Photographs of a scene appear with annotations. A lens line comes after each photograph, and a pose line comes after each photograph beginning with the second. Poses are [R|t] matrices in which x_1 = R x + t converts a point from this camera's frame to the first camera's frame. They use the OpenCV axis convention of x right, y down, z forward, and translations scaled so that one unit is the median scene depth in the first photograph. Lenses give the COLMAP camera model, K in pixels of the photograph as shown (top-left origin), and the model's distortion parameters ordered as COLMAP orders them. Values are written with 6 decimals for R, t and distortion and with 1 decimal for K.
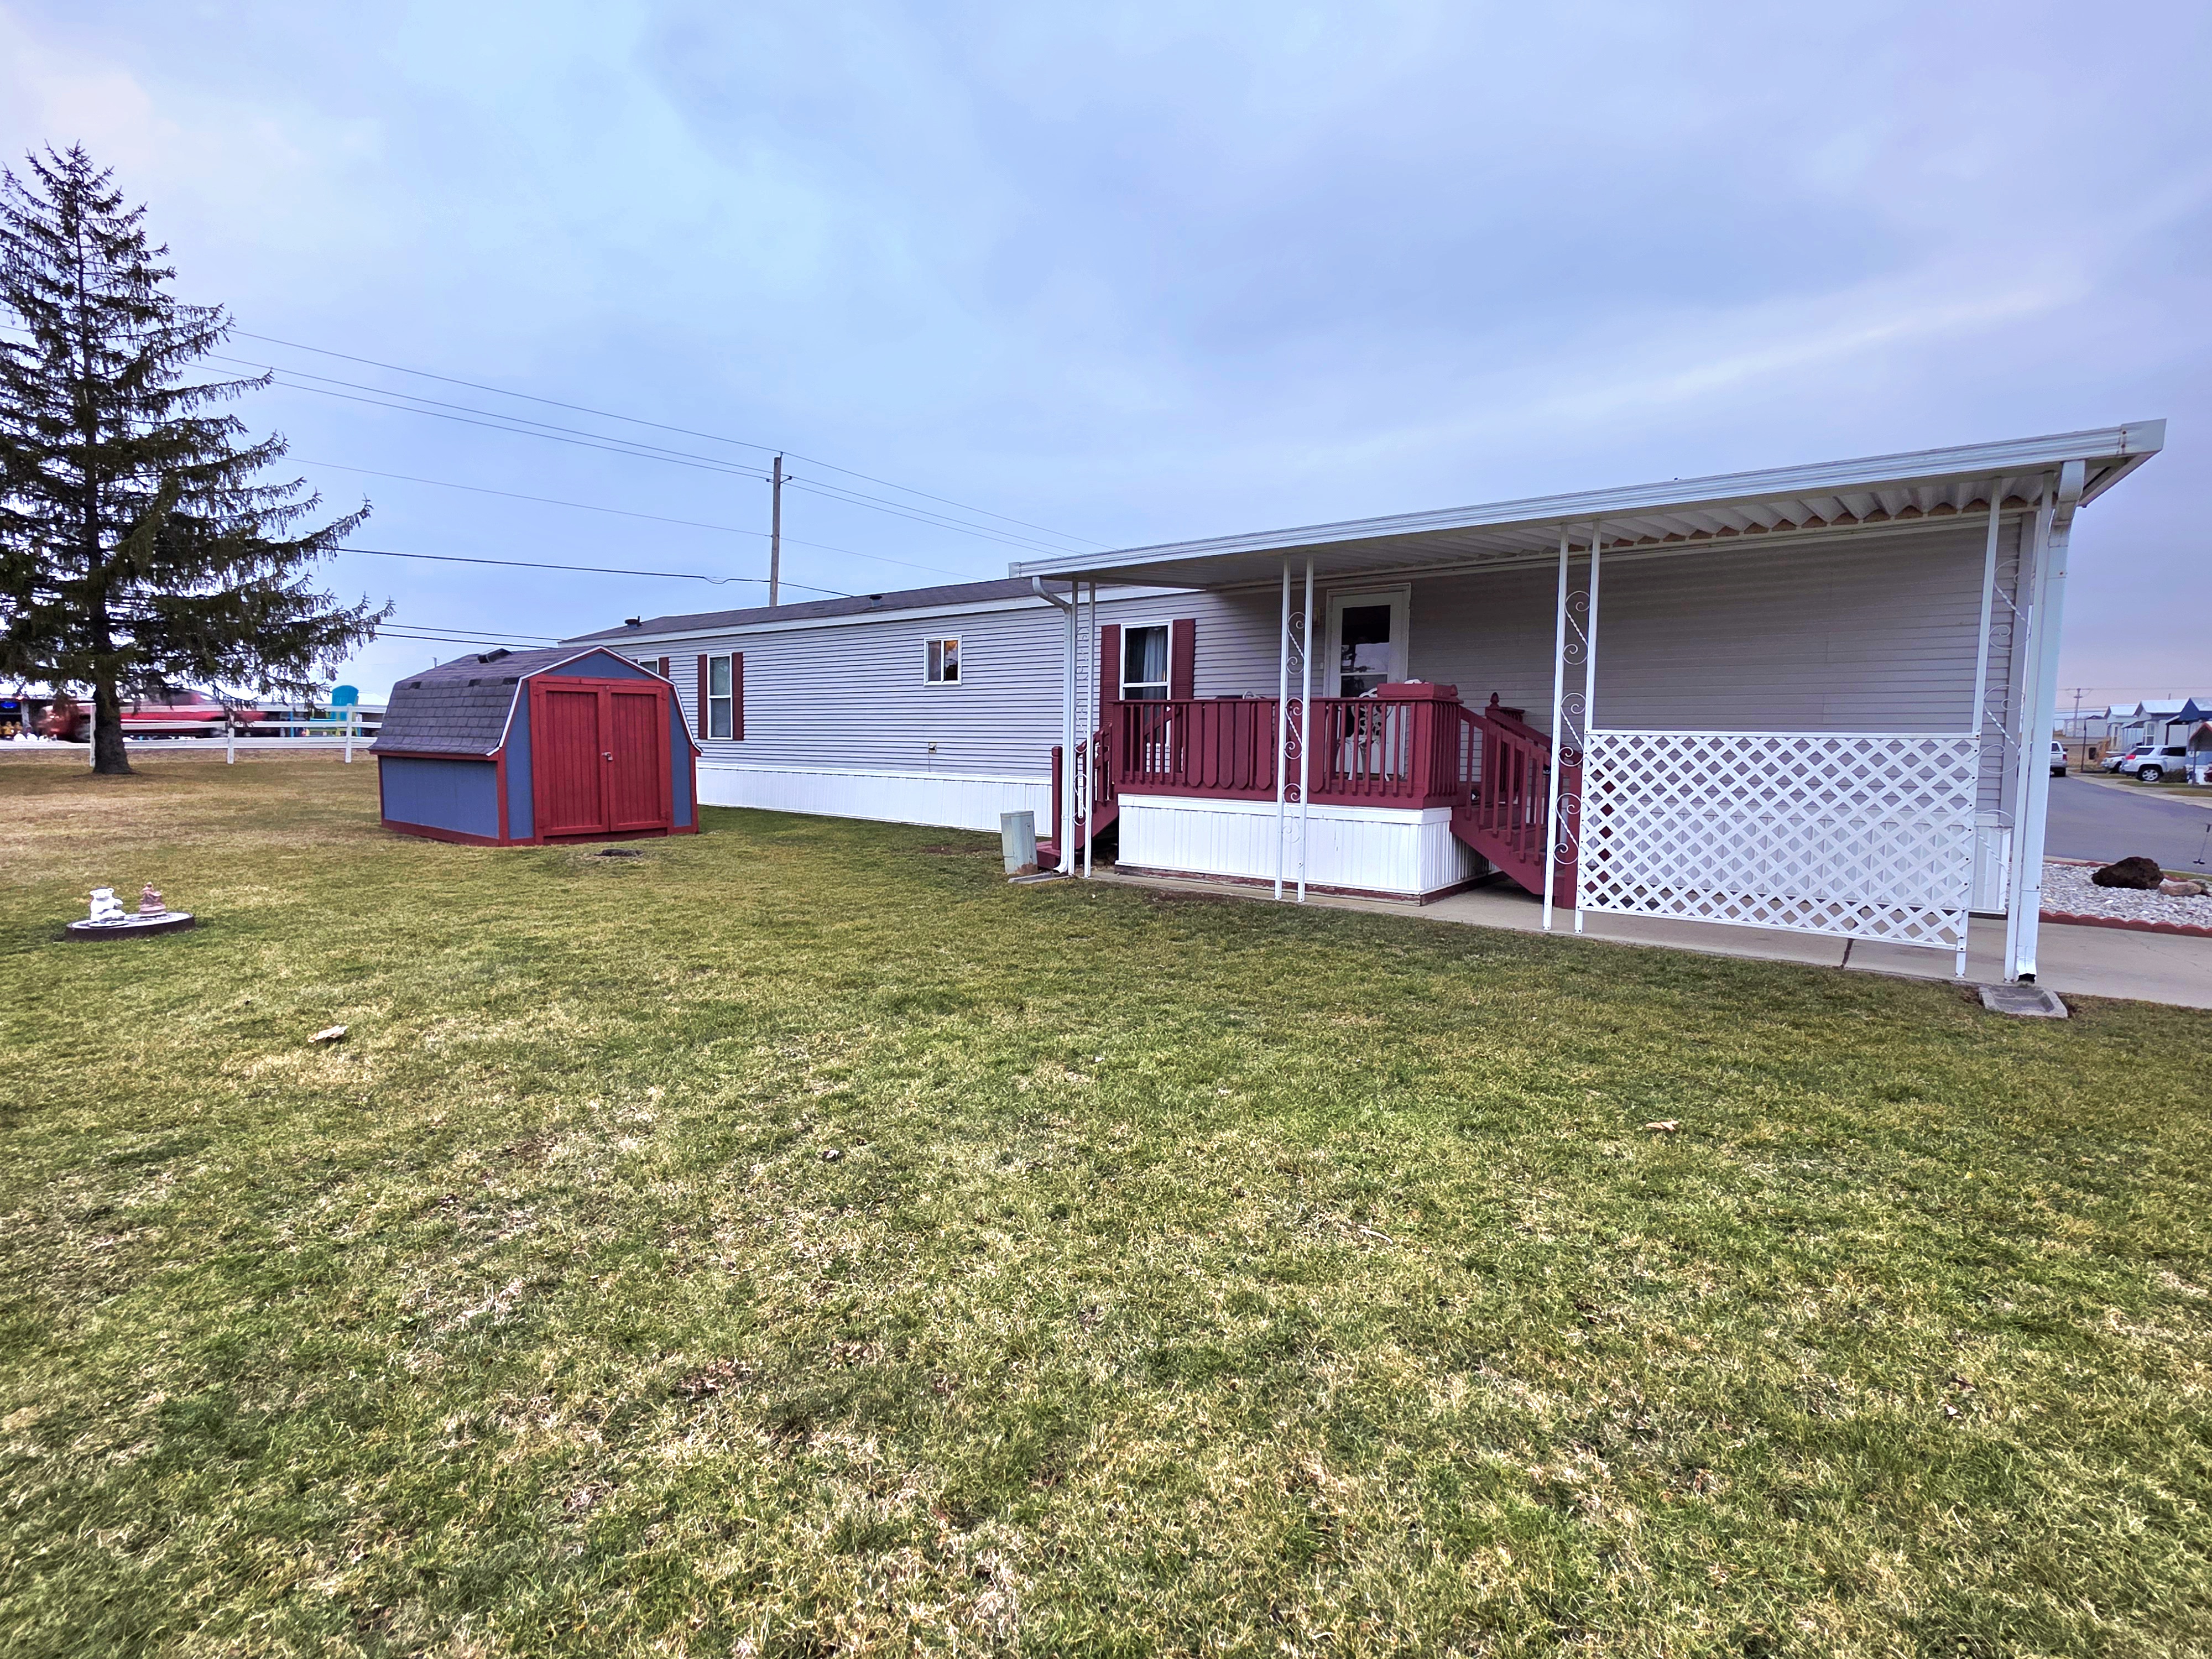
lens RADIAL K [[1044.4, 0, 1104.5], [0, 1044.4, 819.2], [0, 0, 1]] dist [-0.000608, 0.000048]
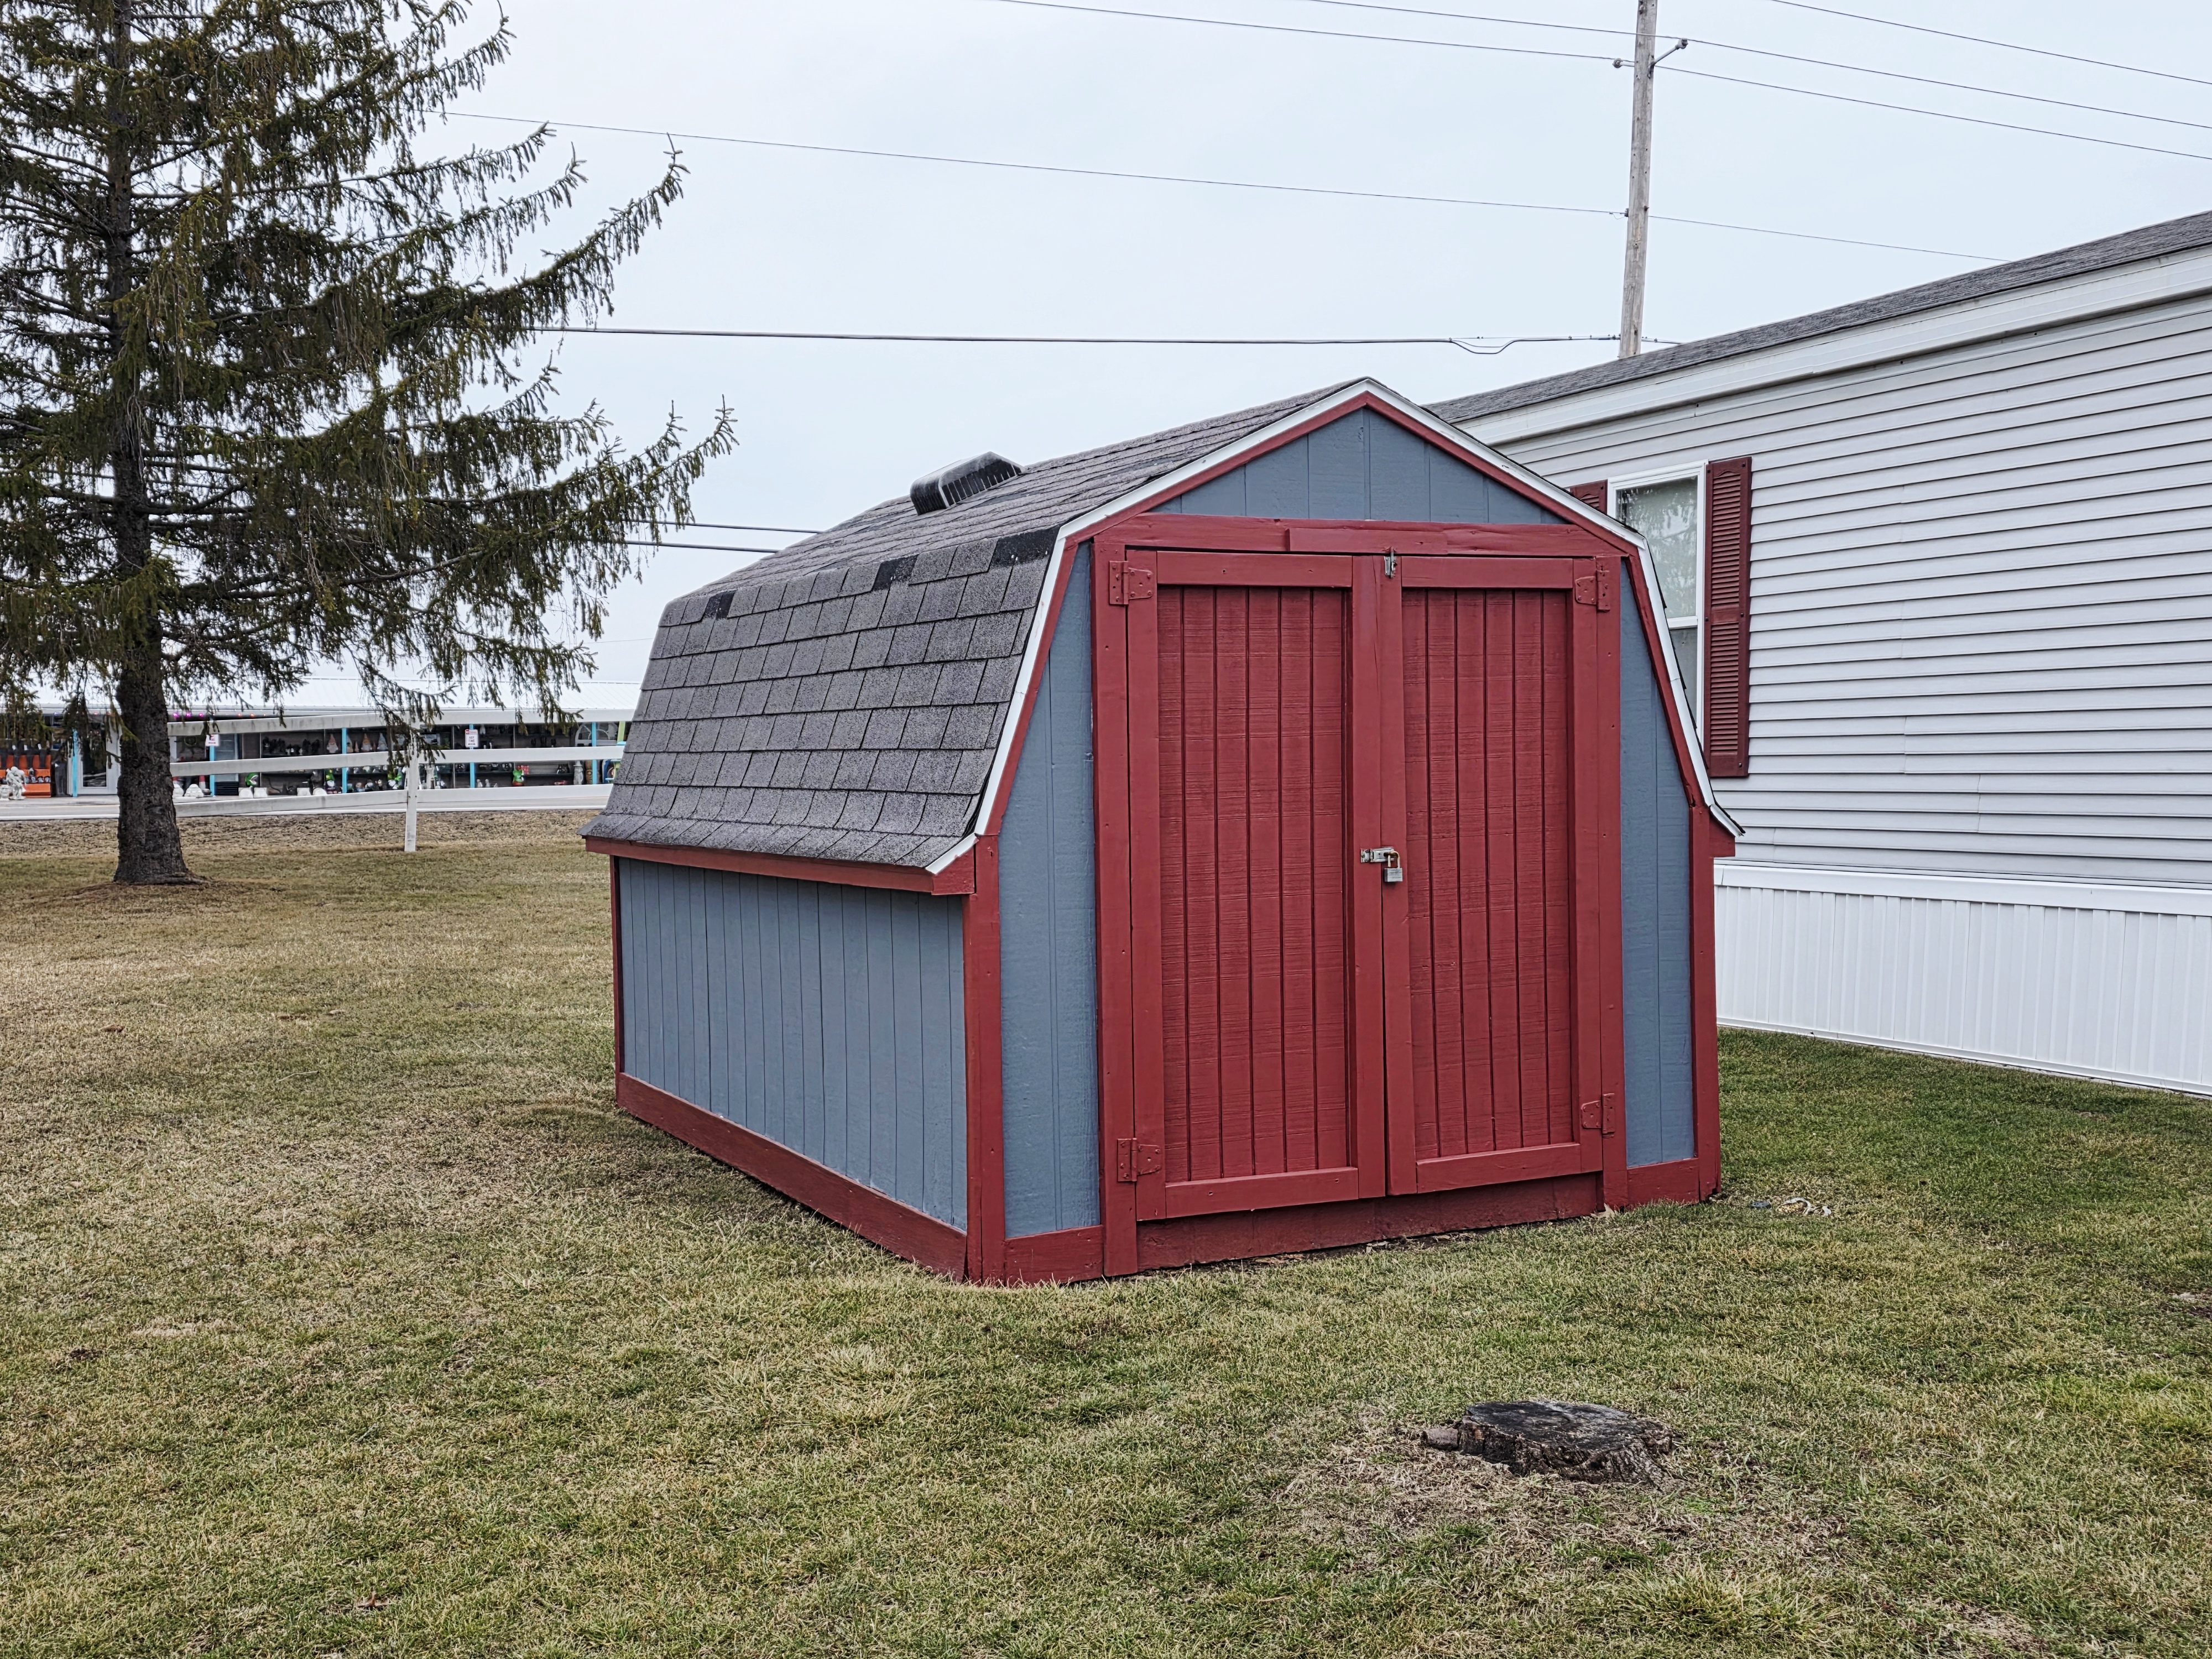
lens RADIAL K [[2452.4, 0, 1107.7], [0, 2452.4, 828.2], [0, 0, 1]] dist [0.065187, 0.000000]
pose [[0.892028, -0.007465, -0.451918, -0.187152], [-0.014745, 0.998851, -0.045604, -0.027877], [0.451739, 0.047344, 0.890893, 0.321832]]
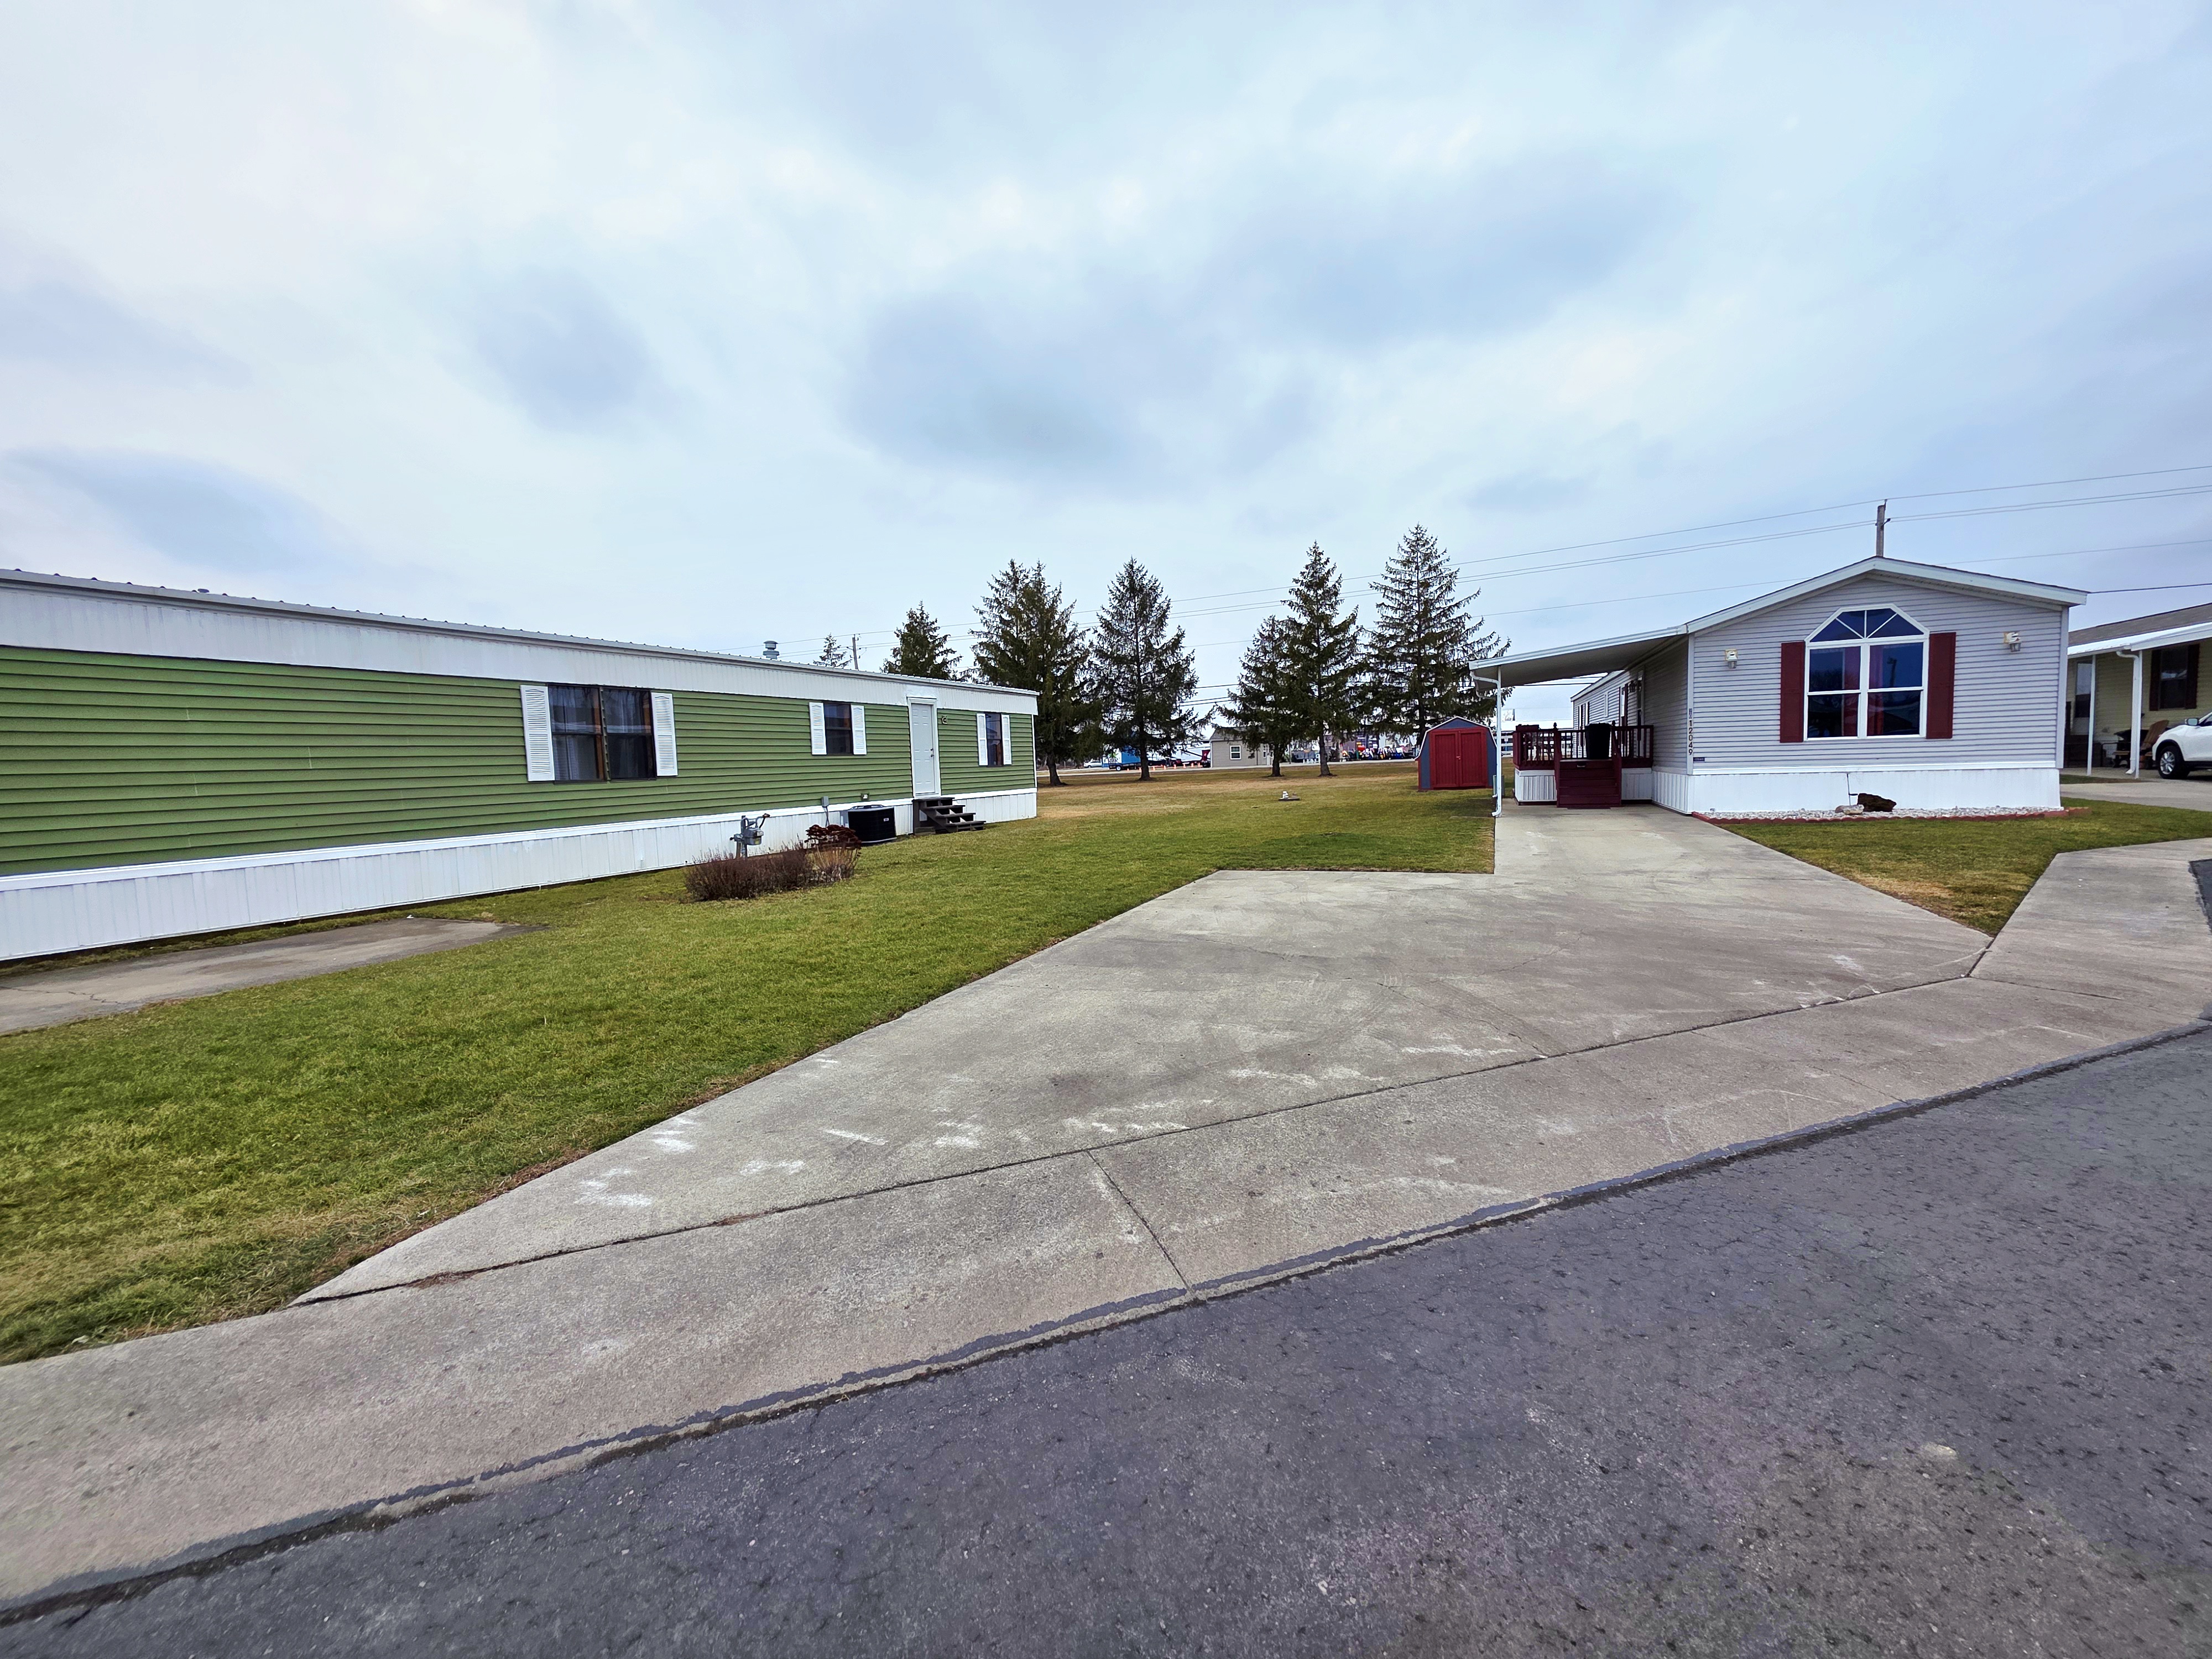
lens RADIAL K [[881.5, 0, 1101.5], [0, 881.5, 826.1], [0, 0, 1]] dist [0.000796, 0.000561]
pose [[0.244383, 0.047065, -0.968536, 0.945944], [-0.031559, 0.998678, 0.040567, 0.031823], [0.969165, 0.020652, 0.245546, -0.266479]]
